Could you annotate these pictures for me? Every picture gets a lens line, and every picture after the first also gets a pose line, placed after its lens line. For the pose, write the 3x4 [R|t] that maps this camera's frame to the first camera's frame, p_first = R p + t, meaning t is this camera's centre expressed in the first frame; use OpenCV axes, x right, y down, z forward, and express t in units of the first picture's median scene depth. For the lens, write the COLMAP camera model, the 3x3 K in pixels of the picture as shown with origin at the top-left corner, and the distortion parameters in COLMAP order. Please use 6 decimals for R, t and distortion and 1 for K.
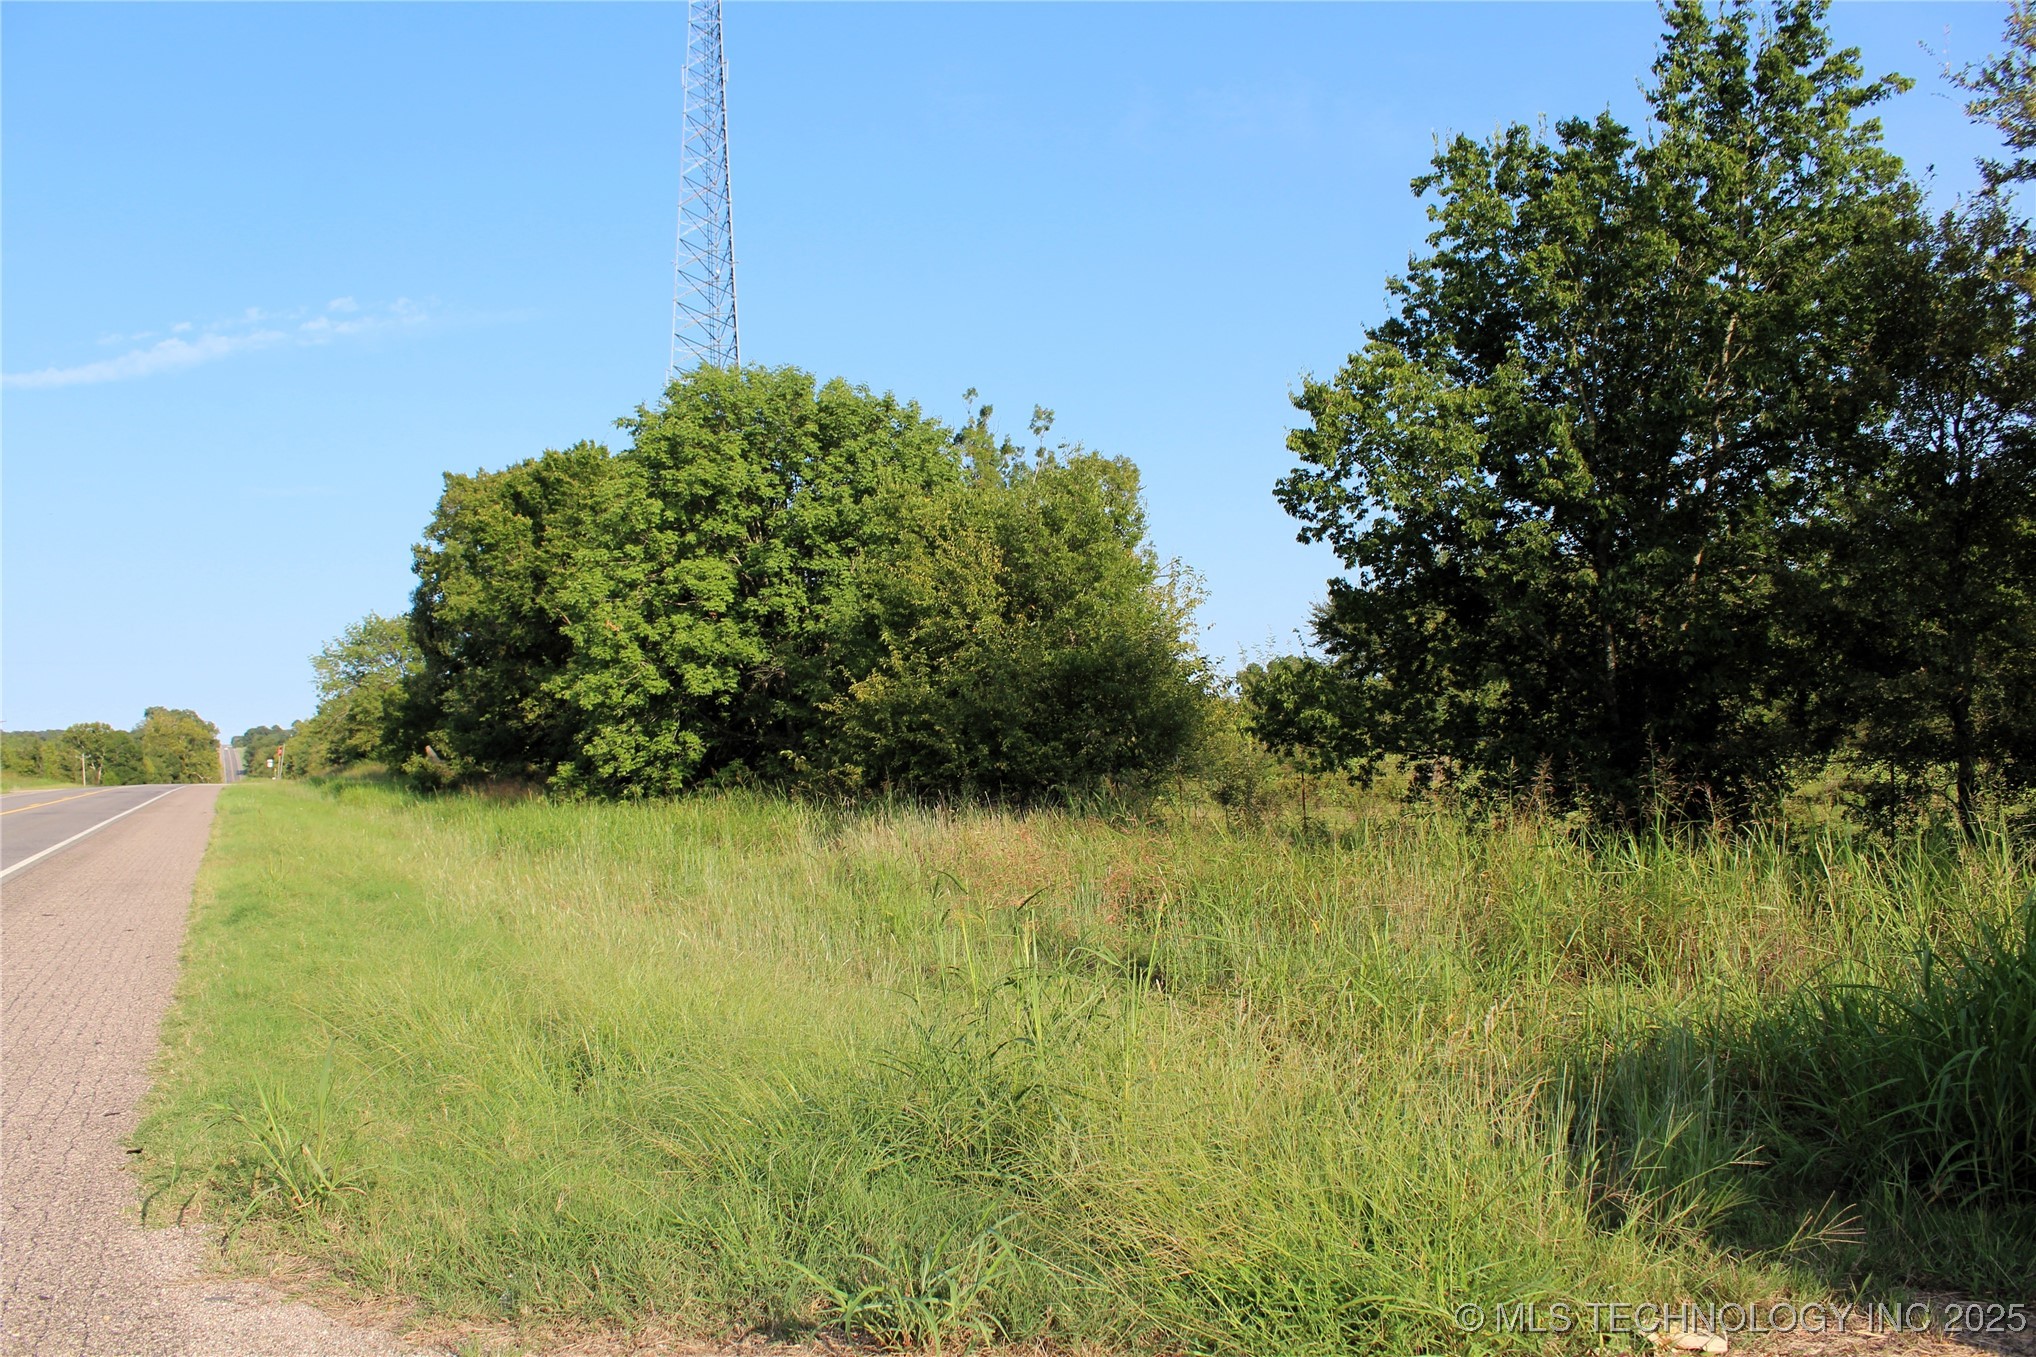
lens RADIAL K [[1728.3, 0, 1005.0], [0, 1728.3, 657.2], [0, 0, 1]] dist [-0.161324, 0.119353]
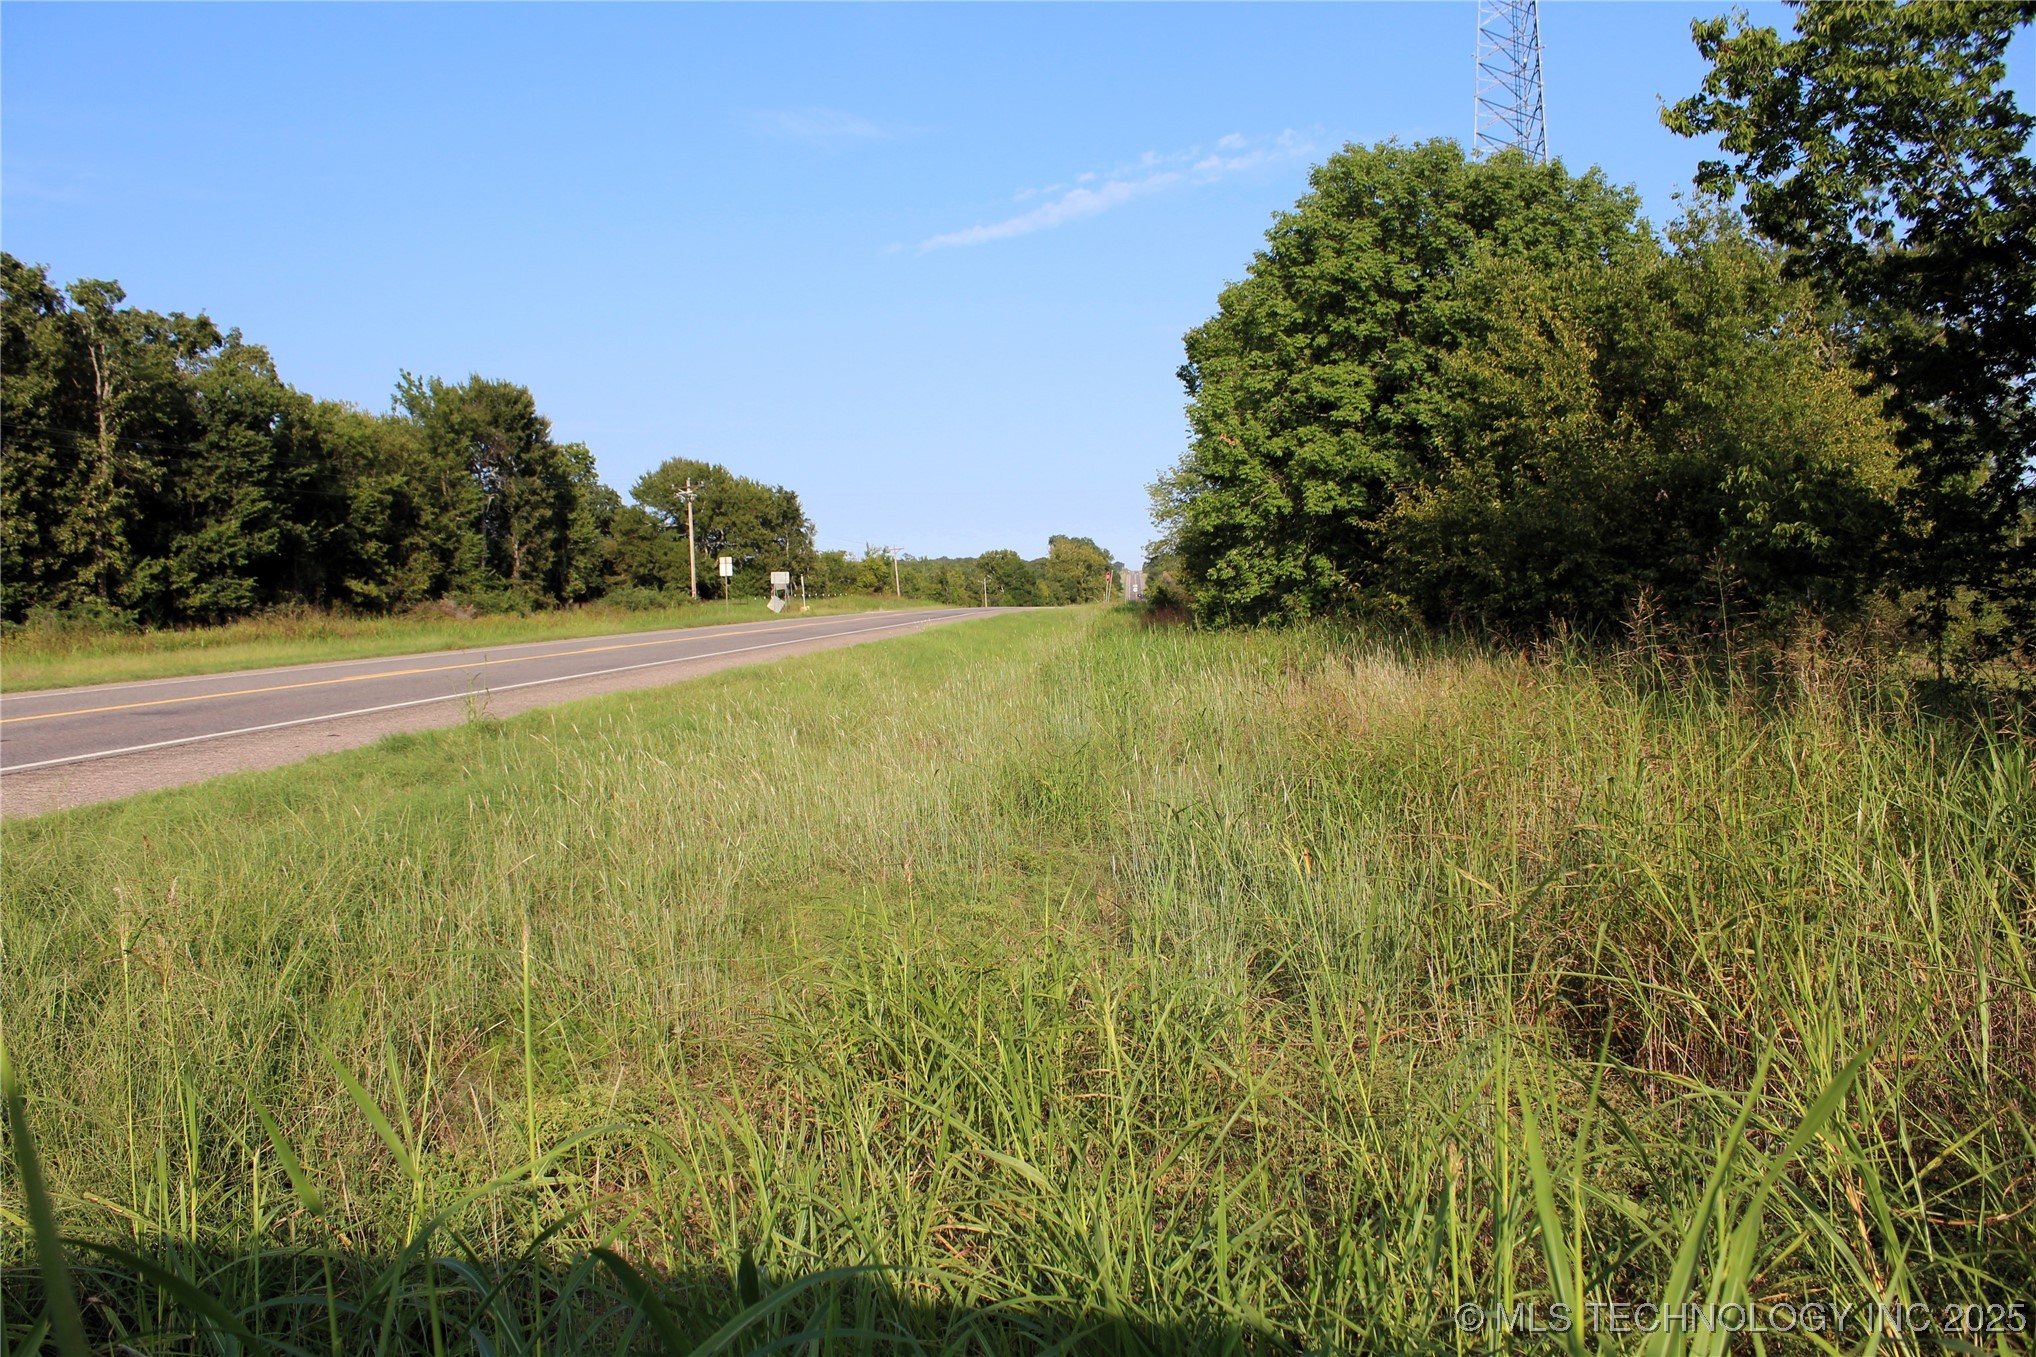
lens RADIAL K [[1728.3, 0, 1005.4], [0, 1728.3, 681.7], [0, 0, 1]] dist [-0.161324, 0.119353]
pose [[0.868698, 0.037915, -0.493889, 0.128588], [0.018944, 0.993794, 0.109612, 0.007389], [0.494980, -0.104576, 0.862588, 0.132029]]
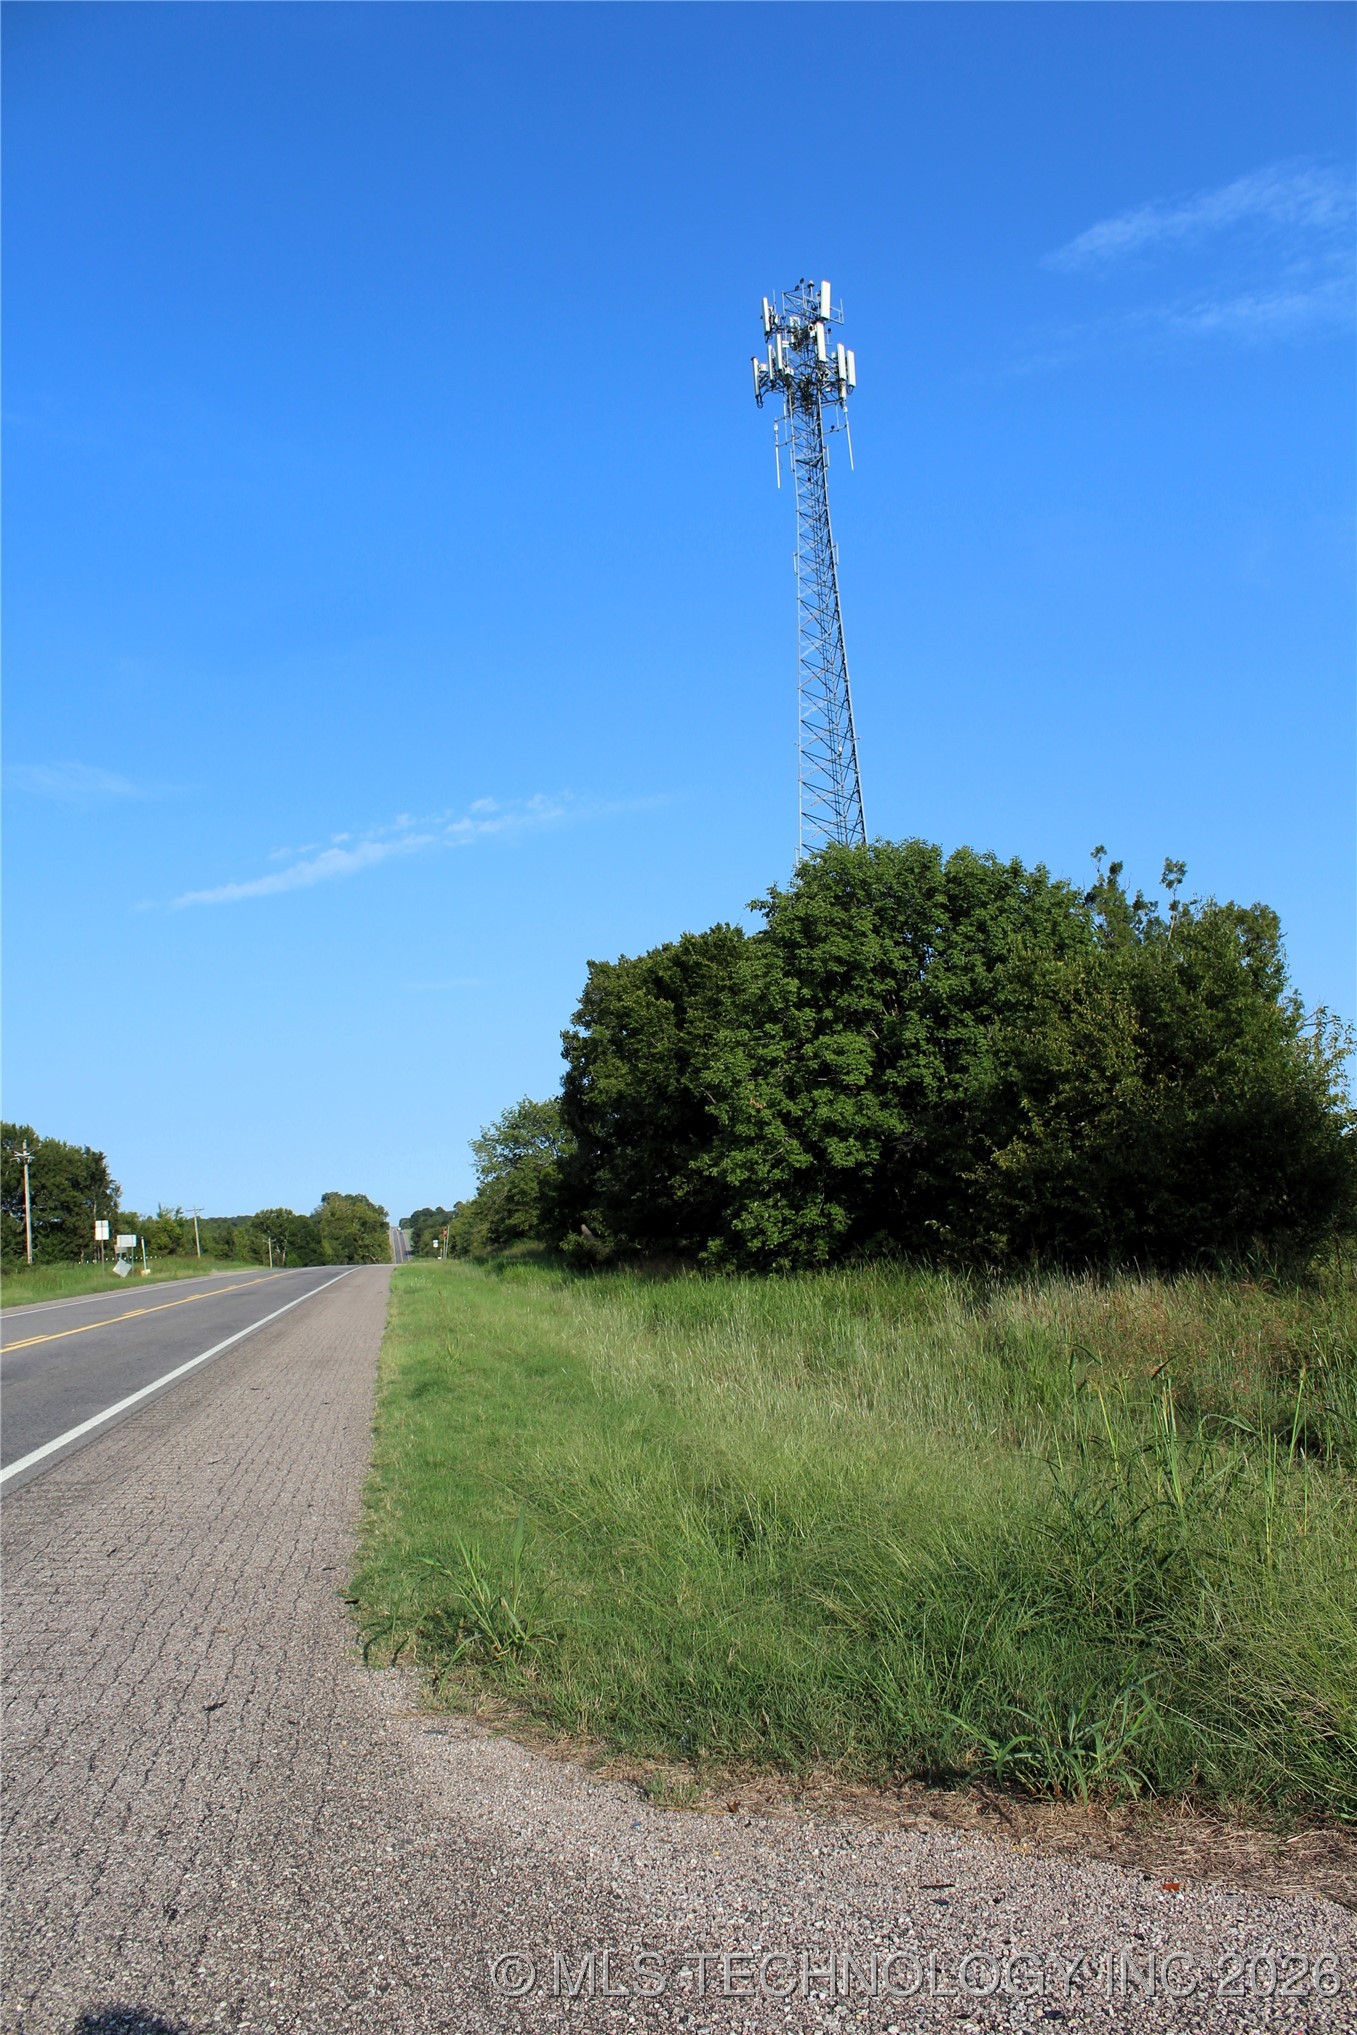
lens RADIAL K [[1727.4, 0, 677.3], [0, 1727.4, 1021.7], [0, 0, 1]] dist [-0.161324, 0.119353]
pose [[0.963012, -0.053020, -0.264192, 0.001682], [0.037165, 0.997215, -0.064657, -0.001945], [0.266884, 0.052447, 0.962301, -0.010889]]
